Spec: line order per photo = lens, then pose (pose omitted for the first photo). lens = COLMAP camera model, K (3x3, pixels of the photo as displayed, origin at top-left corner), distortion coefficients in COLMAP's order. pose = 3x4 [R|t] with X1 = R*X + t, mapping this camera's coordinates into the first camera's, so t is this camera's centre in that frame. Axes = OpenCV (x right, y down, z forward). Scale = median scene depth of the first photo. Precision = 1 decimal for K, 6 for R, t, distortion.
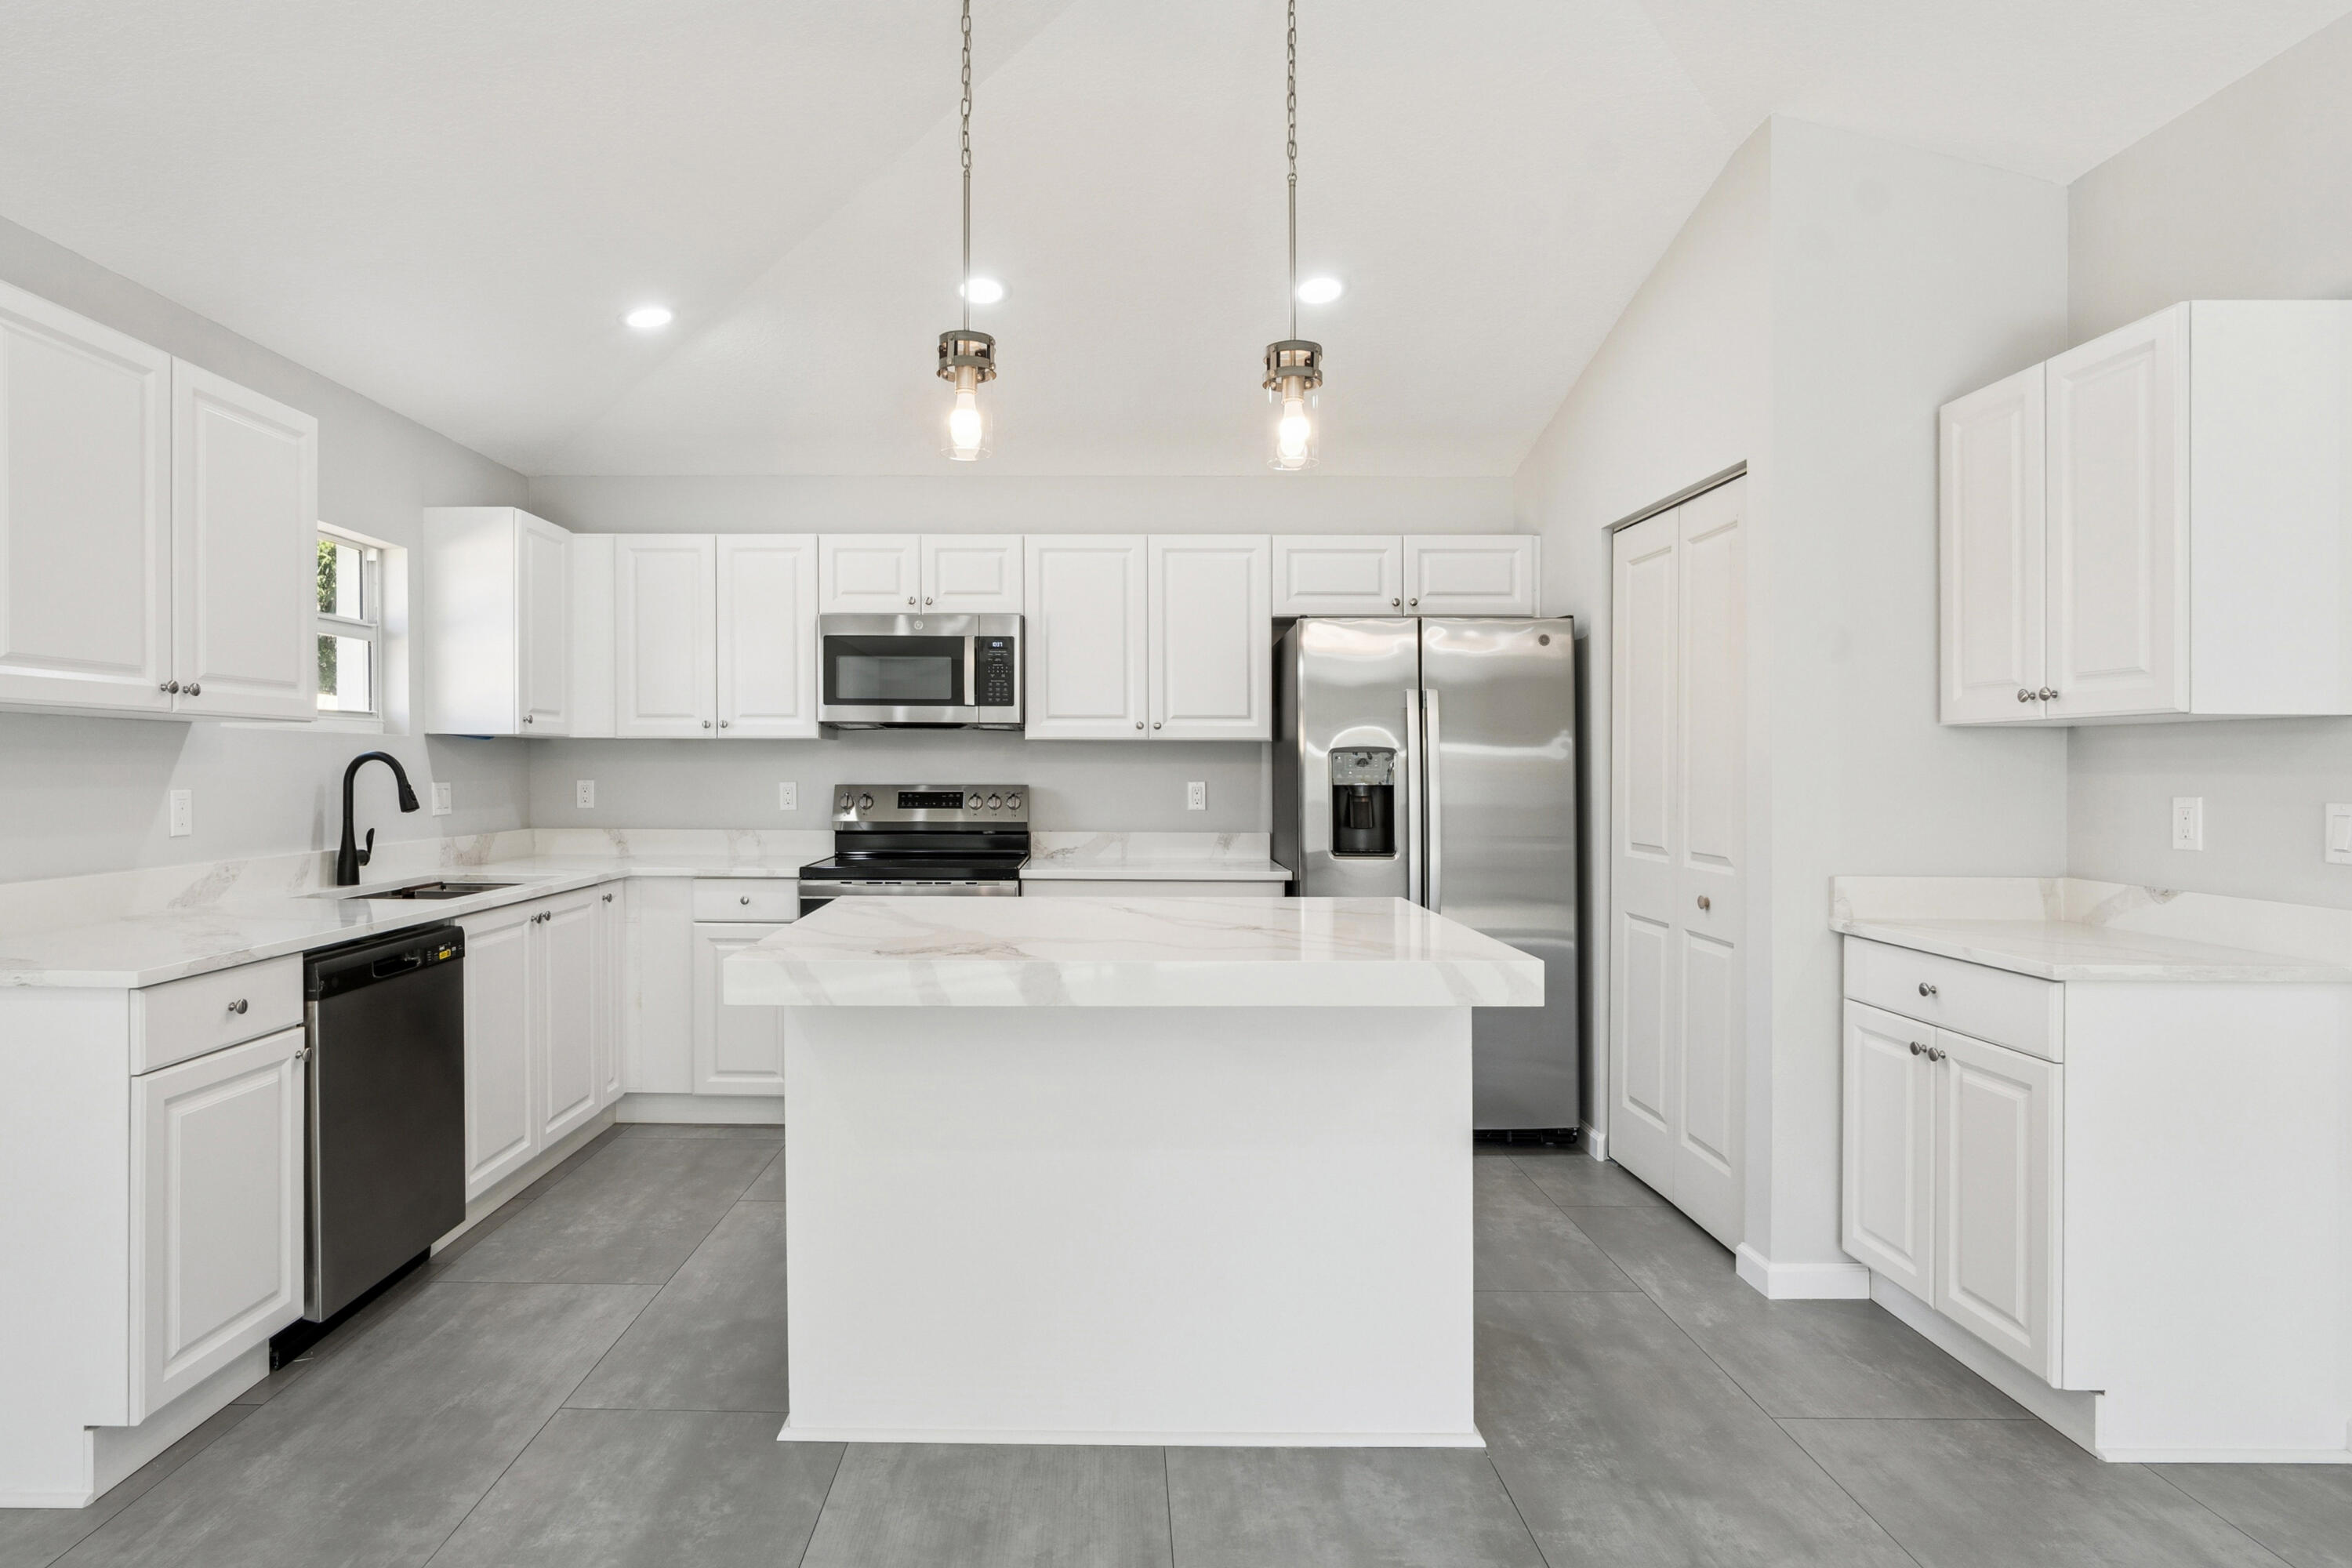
lens RADIAL K [[1264.2, 0, 1110.2], [0, 1264.2, 797.1], [0, 0, 1]] dist [-0.003885, -0.000122]
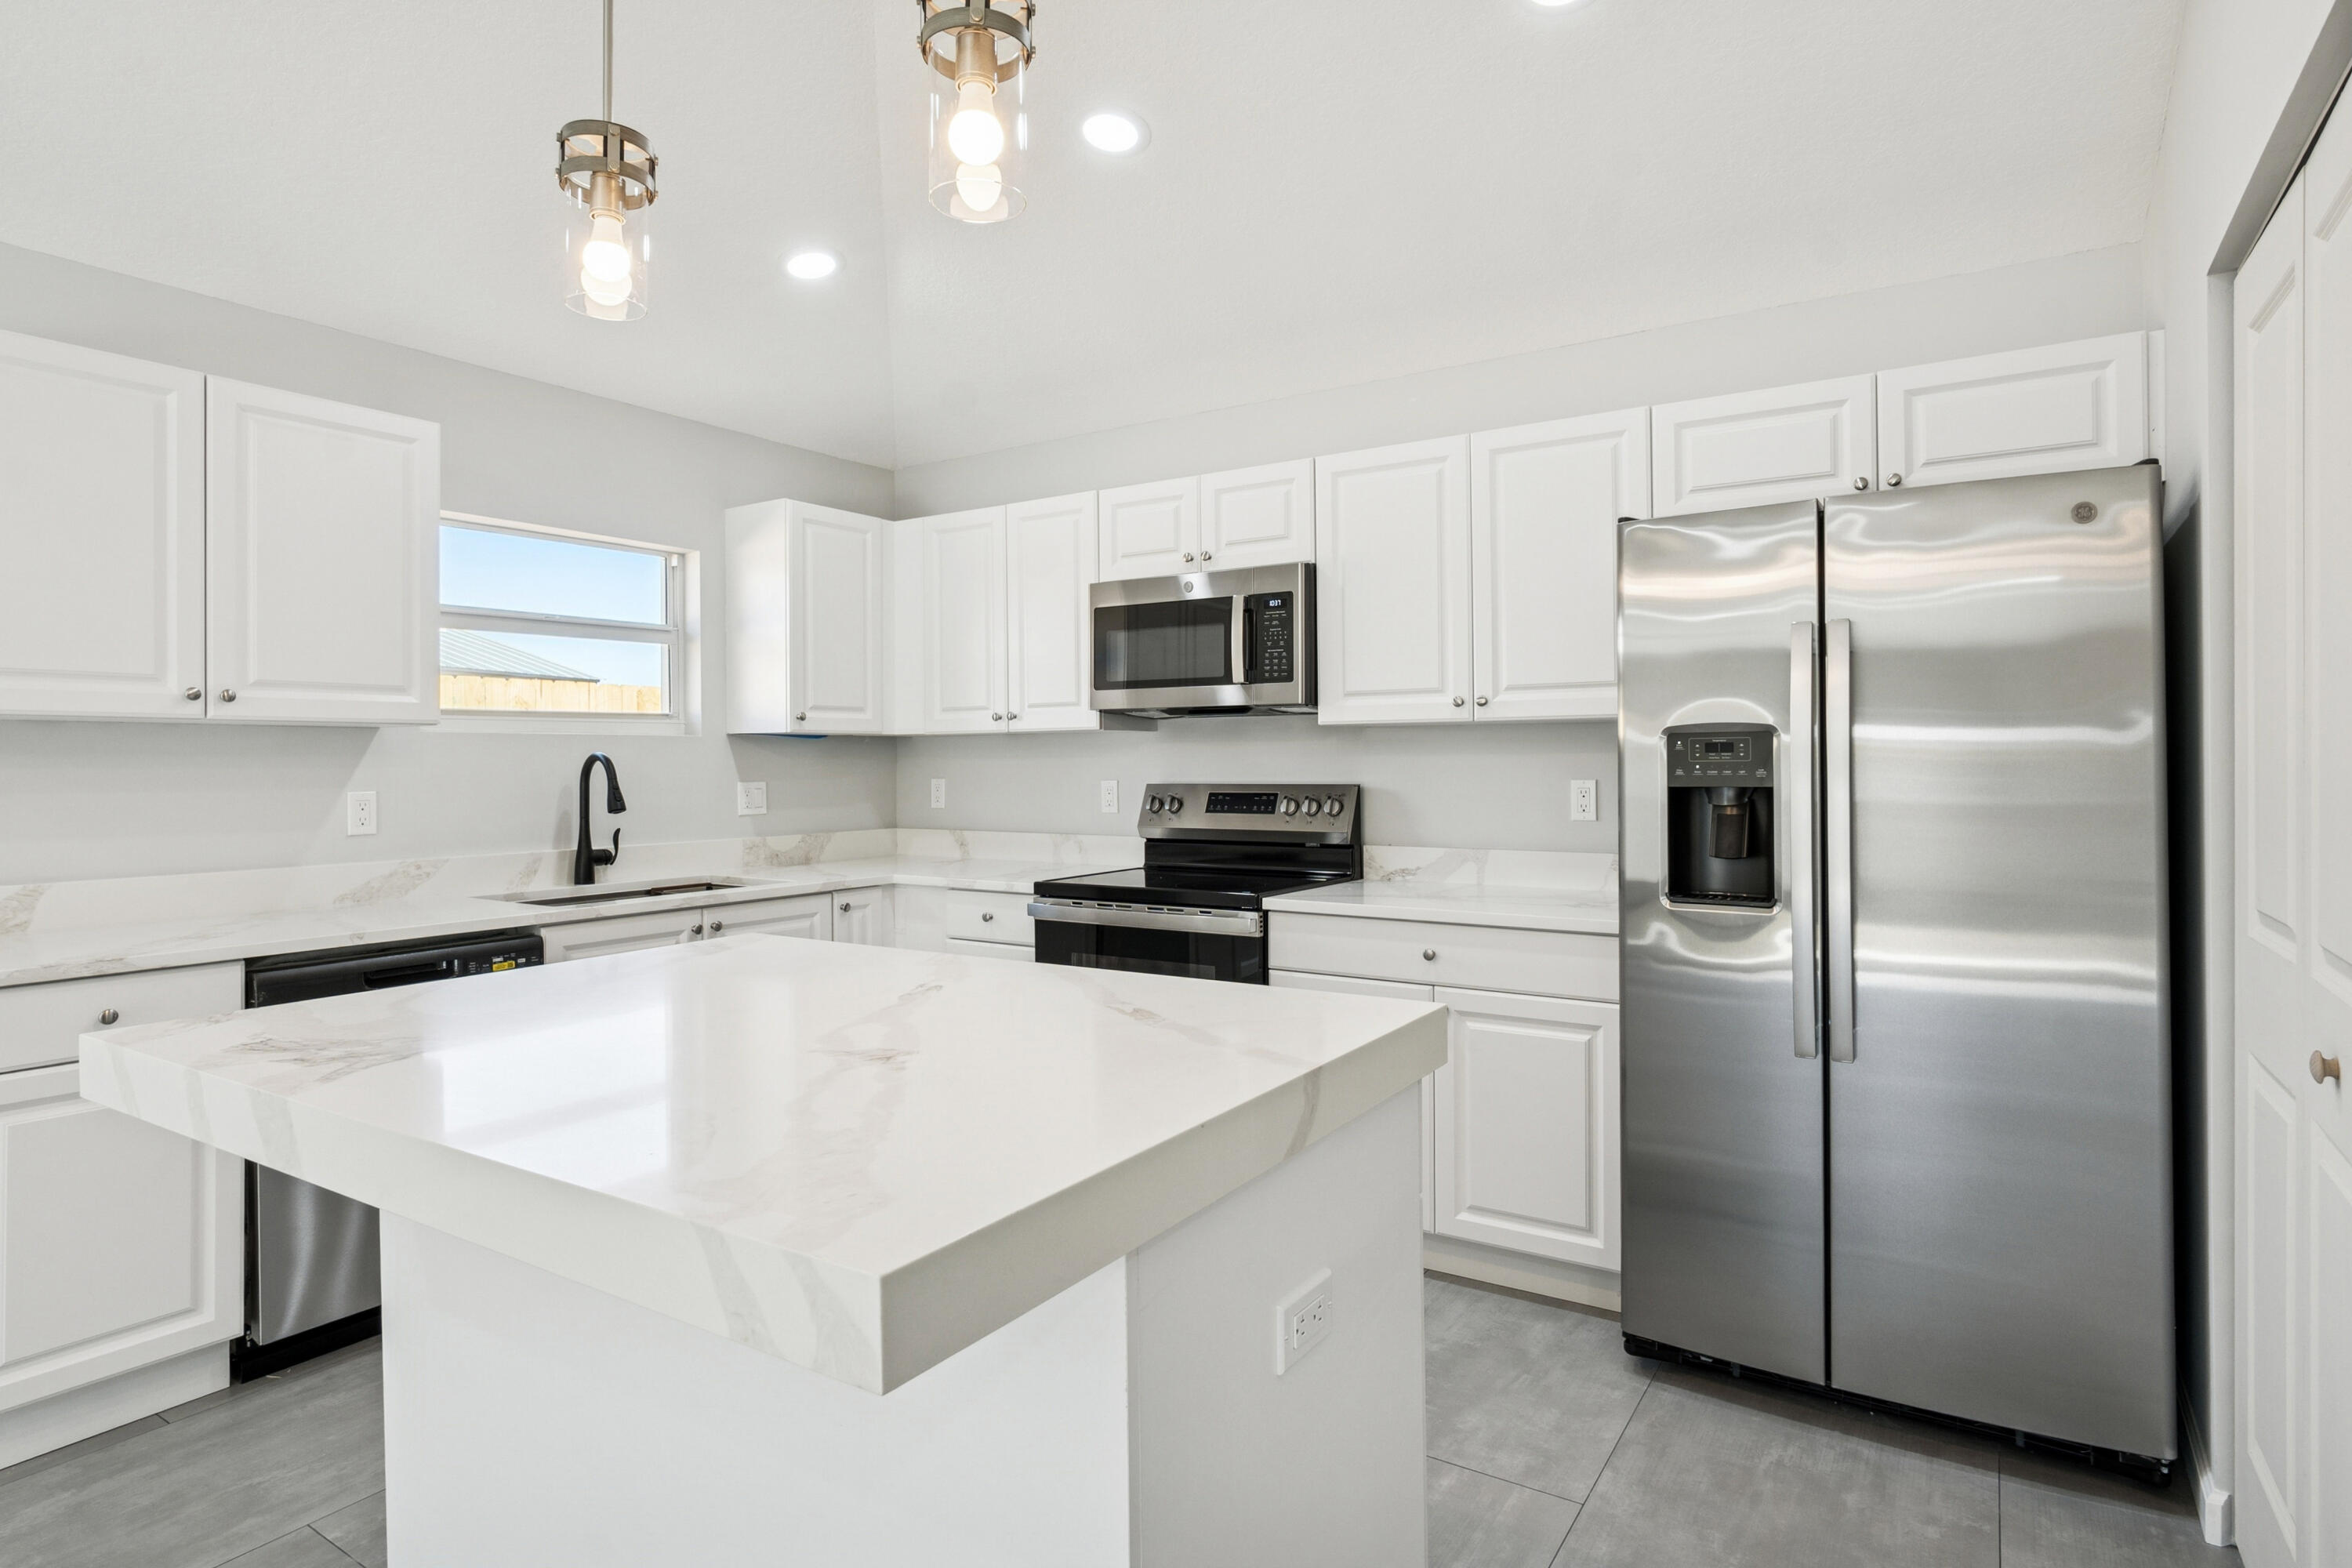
lens RADIAL K [[1254.6, 0, 1198.0], [0, 1254.6, 781.2], [0, 0, 1]] dist [-0.009653, 0.009403]
pose [[0.843480, -0.000104, -0.537161, 0.287639], [-0.003610, 0.999976, -0.005861, -0.007340], [0.537149, 0.006883, 0.843459, 0.333247]]
